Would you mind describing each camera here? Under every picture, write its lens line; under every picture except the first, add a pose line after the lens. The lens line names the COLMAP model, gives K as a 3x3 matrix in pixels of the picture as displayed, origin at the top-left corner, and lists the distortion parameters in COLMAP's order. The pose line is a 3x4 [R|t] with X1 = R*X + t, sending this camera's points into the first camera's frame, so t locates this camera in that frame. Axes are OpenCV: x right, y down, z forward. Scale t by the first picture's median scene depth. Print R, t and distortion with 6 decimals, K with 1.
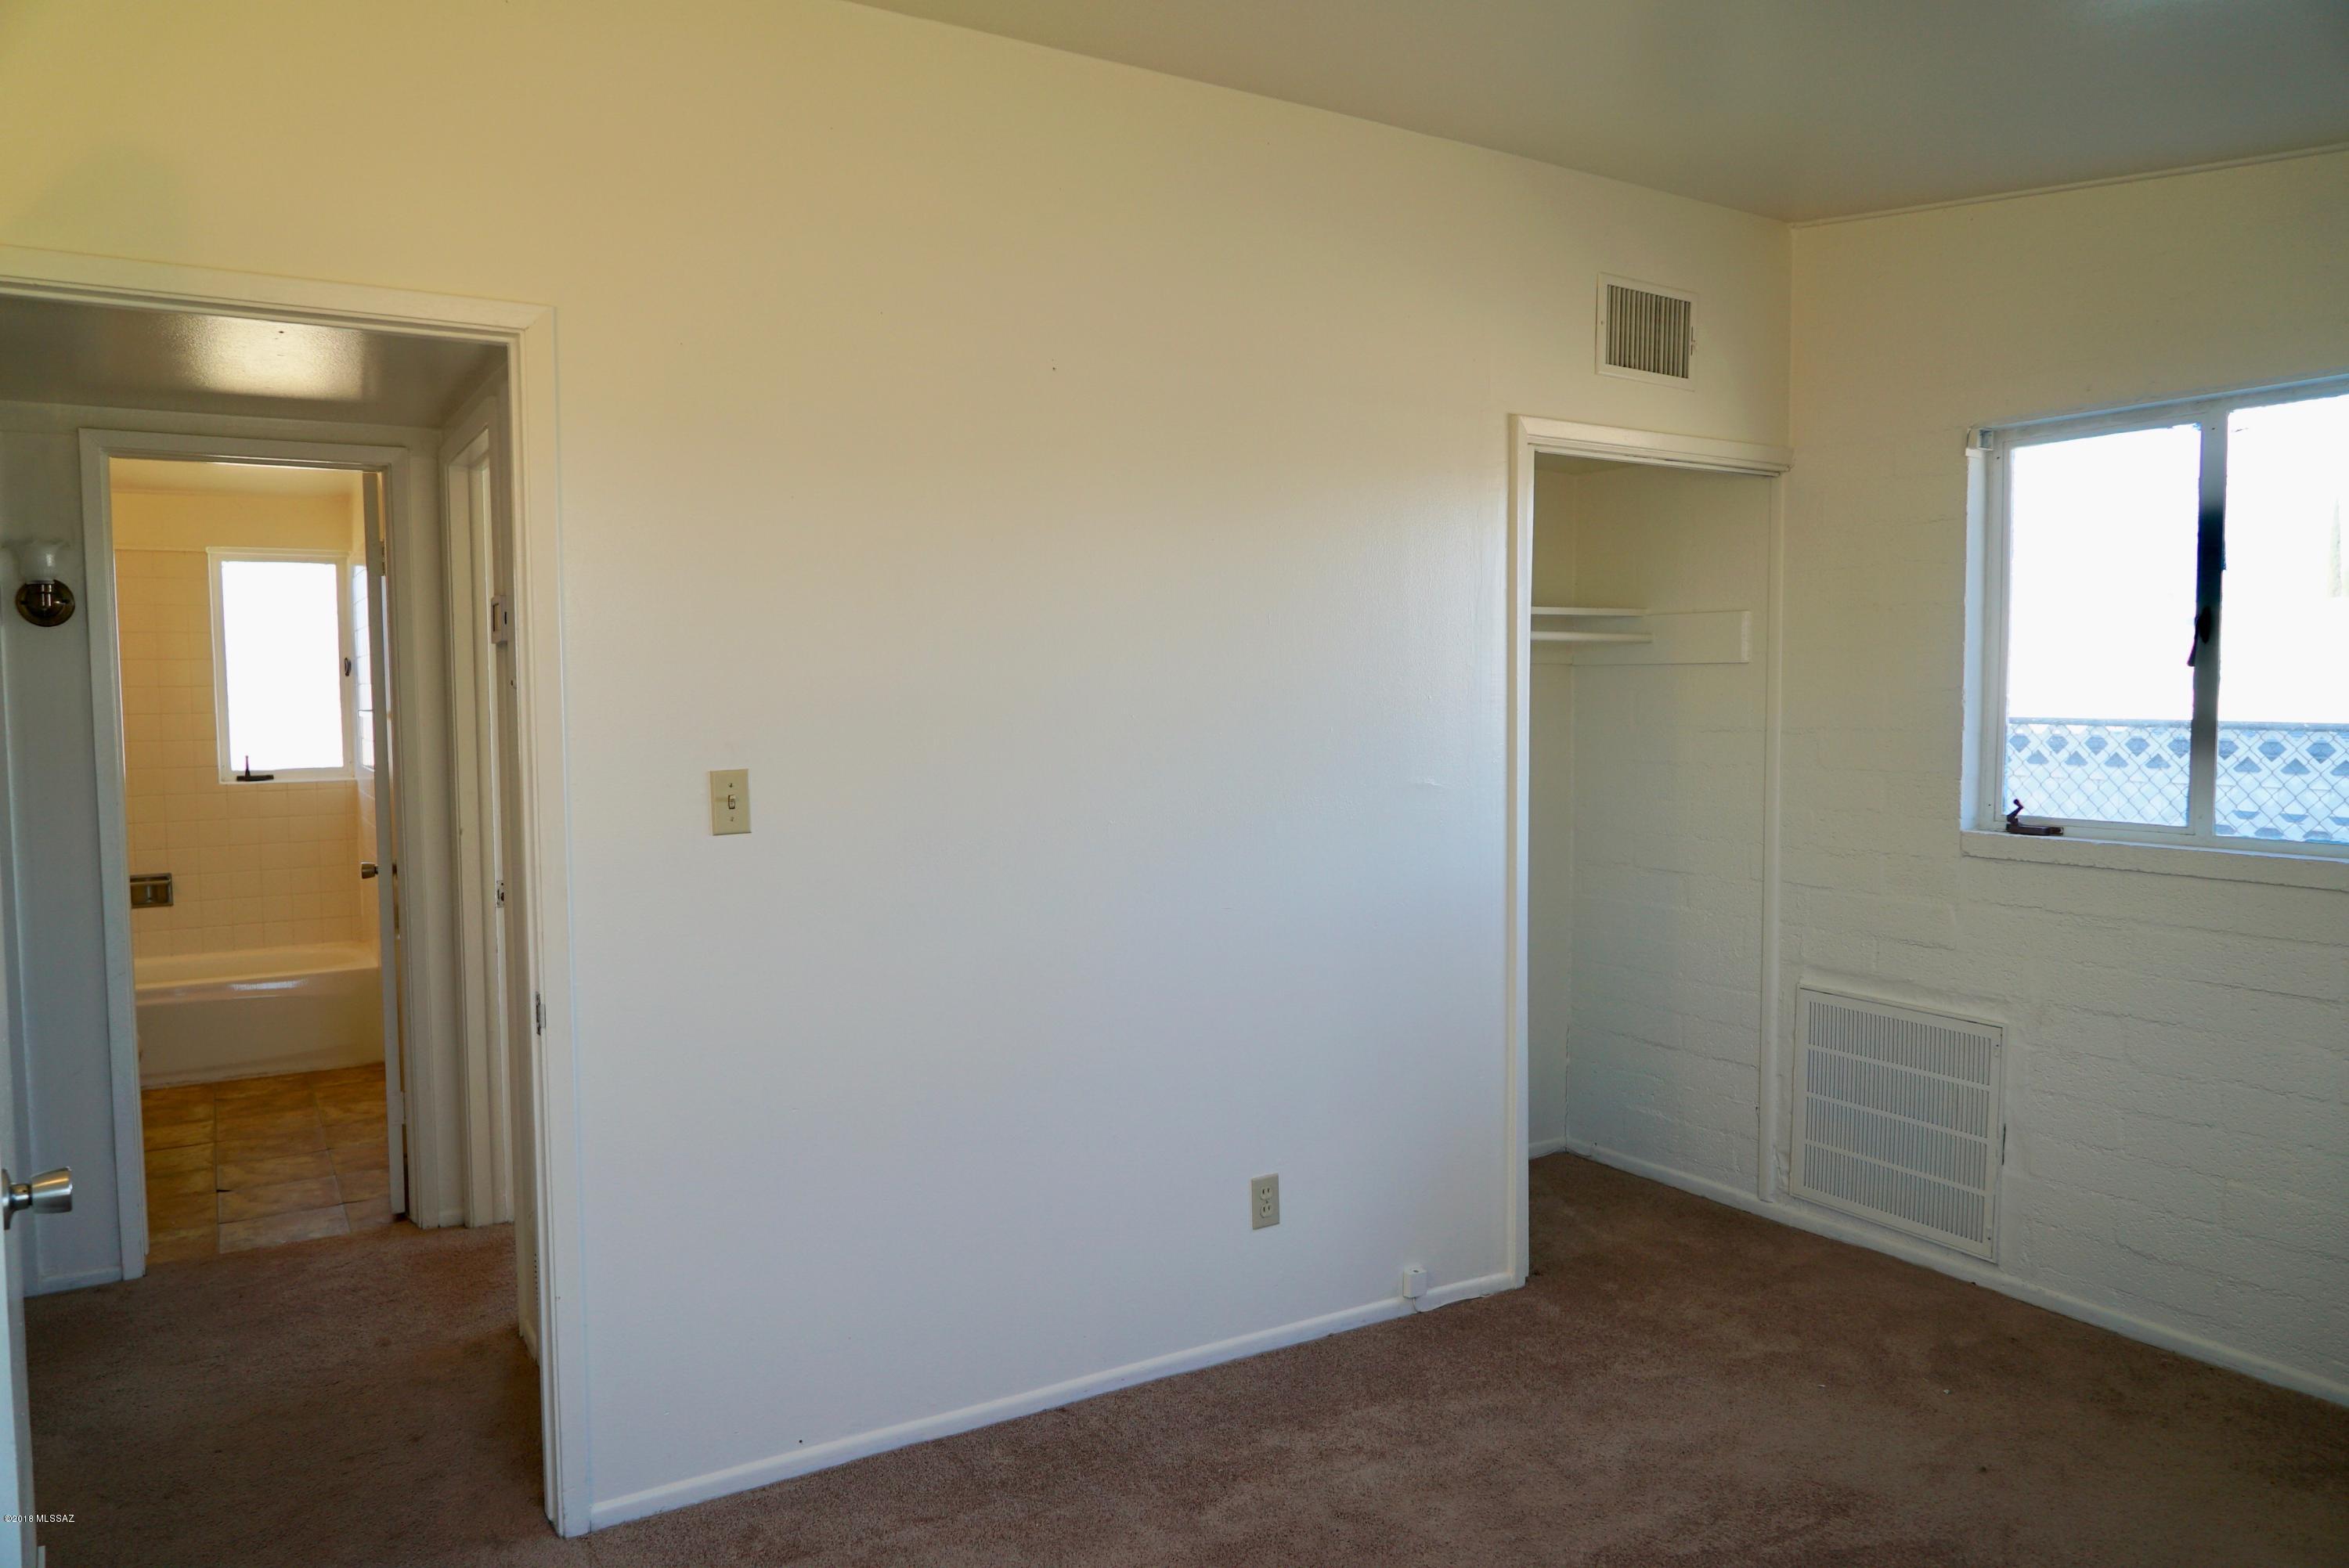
lens RADIAL K [[1601.2, 0, 1164.4], [0, 1601.2, 785.8], [0, 0, 1]] dist [-0.023363, 0.024878]
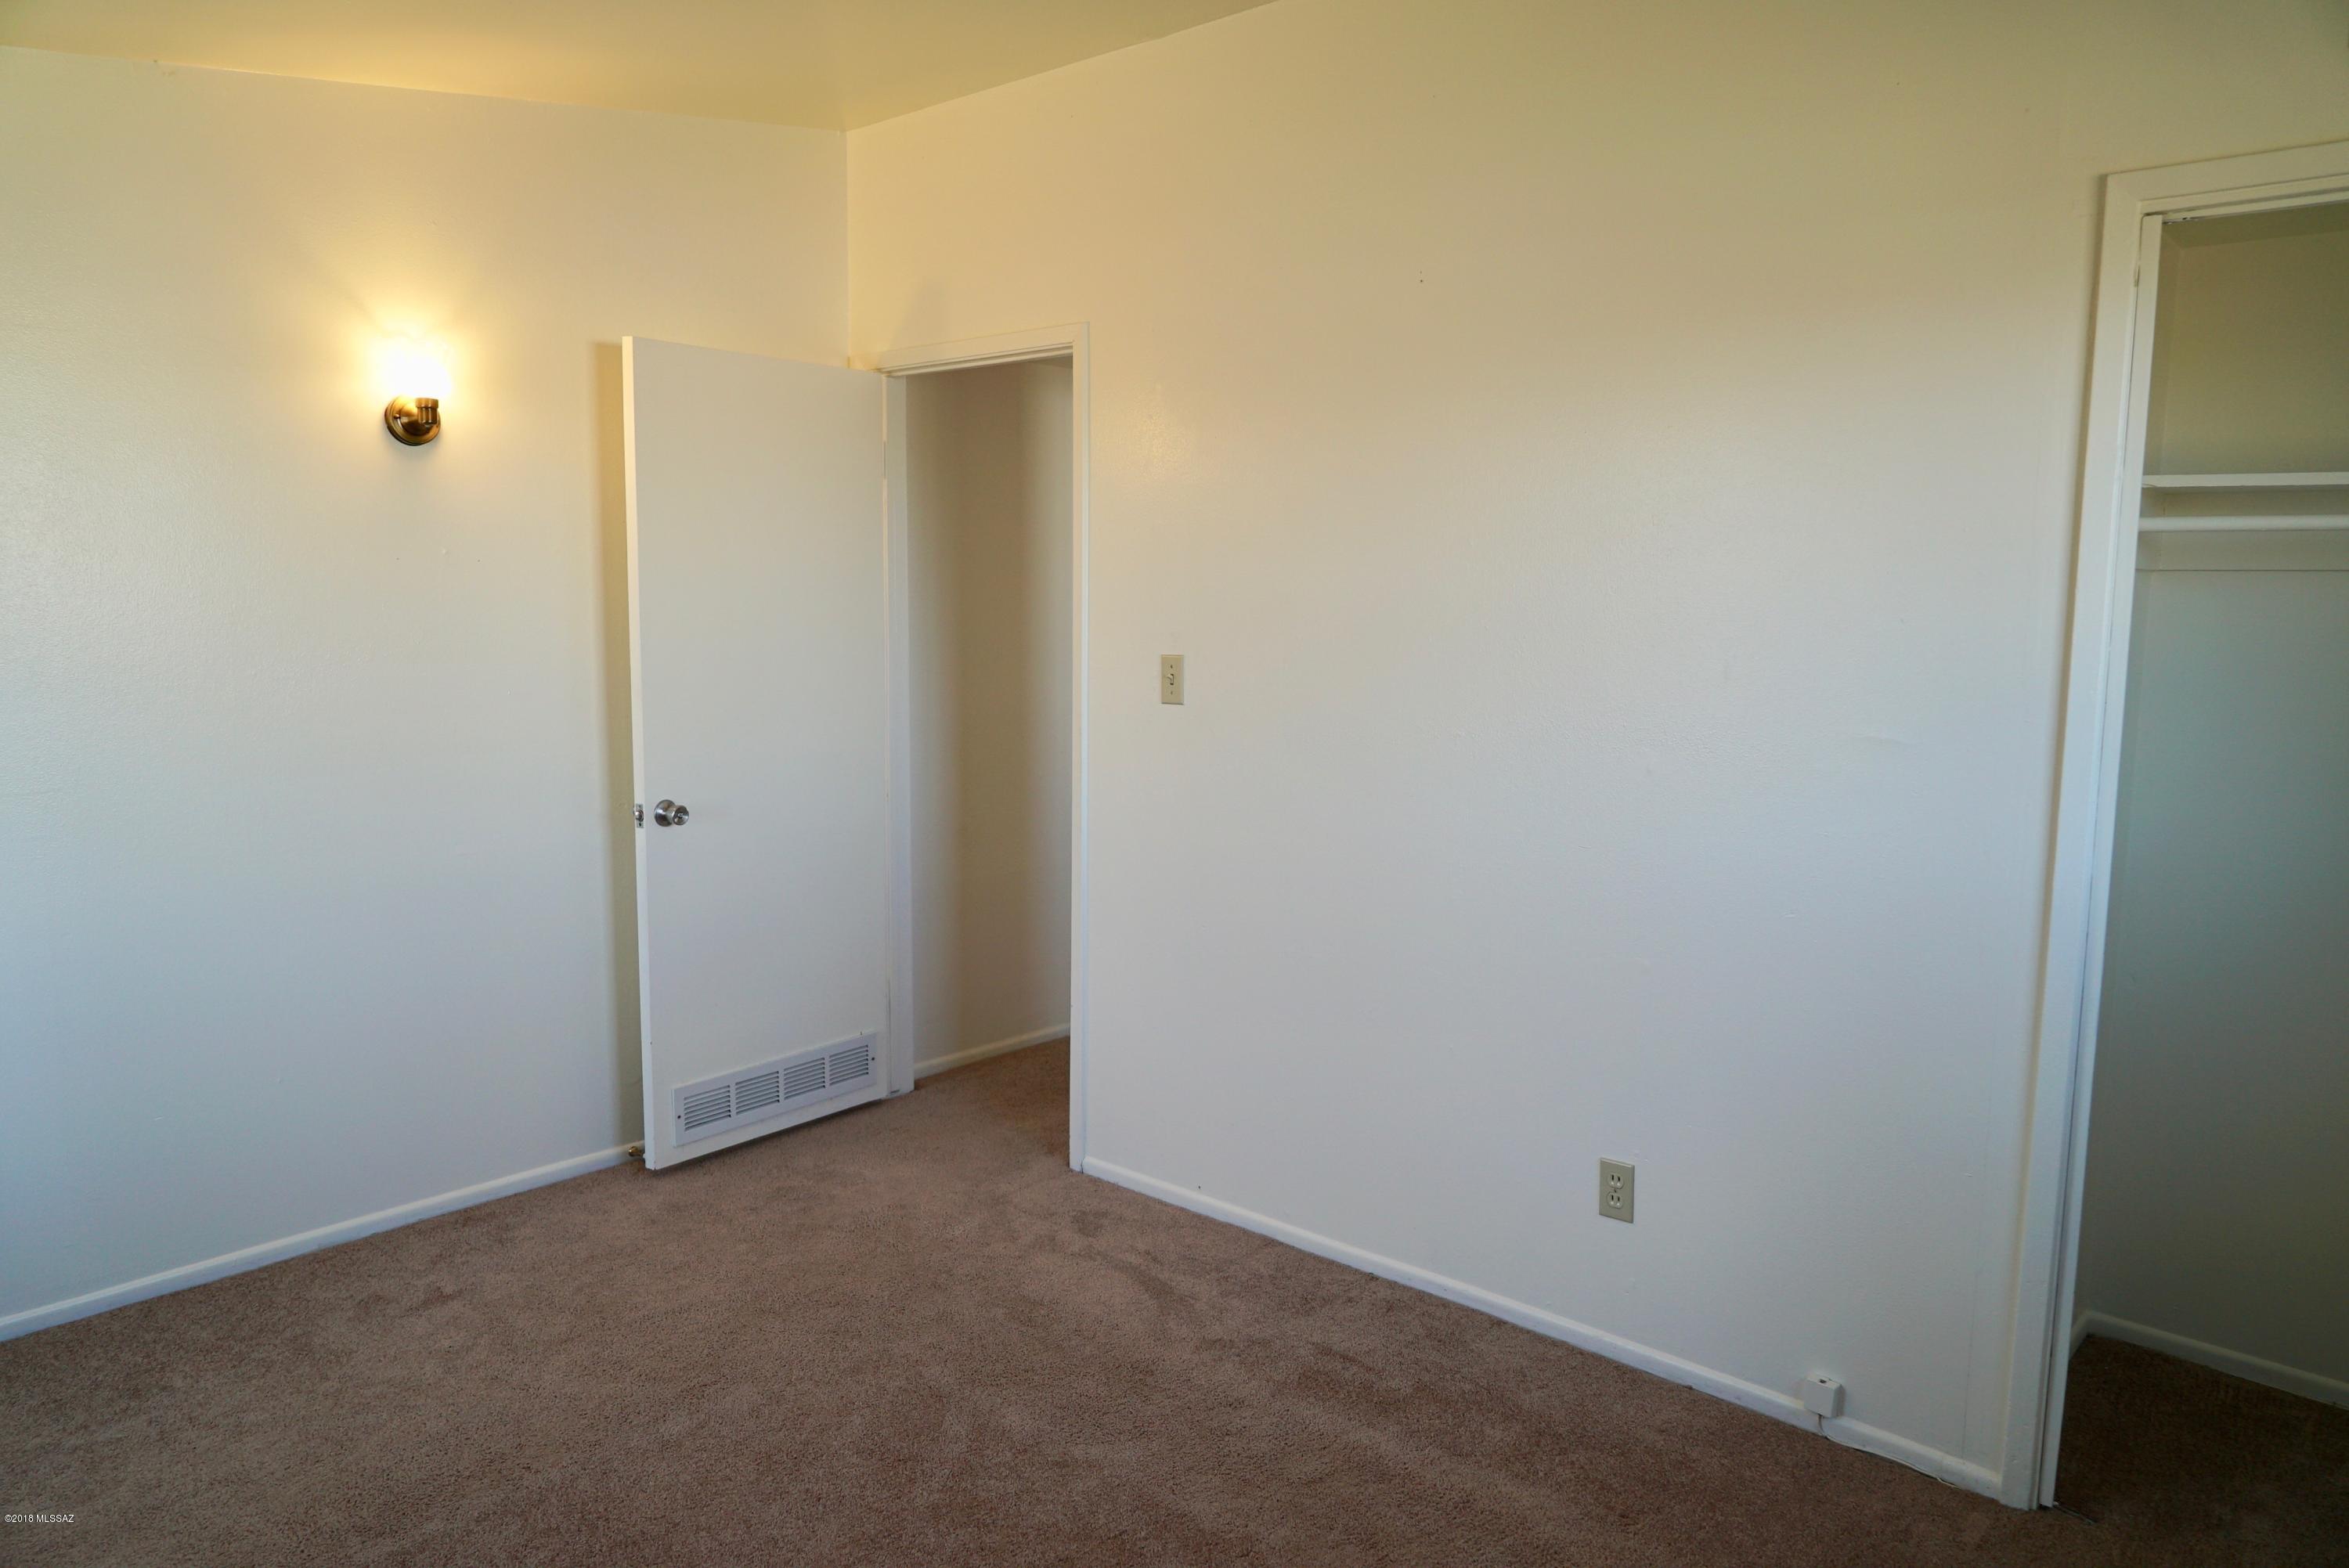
lens RADIAL K [[1601.2, 0, 1164.4], [0, 1601.2, 785.8], [0, 0, 1]] dist [-0.023363, 0.024878]
pose [[0.274492, 0.117887, -0.954336, 0.904009], [-0.073958, 0.992105, 0.101280, -0.032856], [0.958741, 0.042780, 0.281044, 0.573805]]
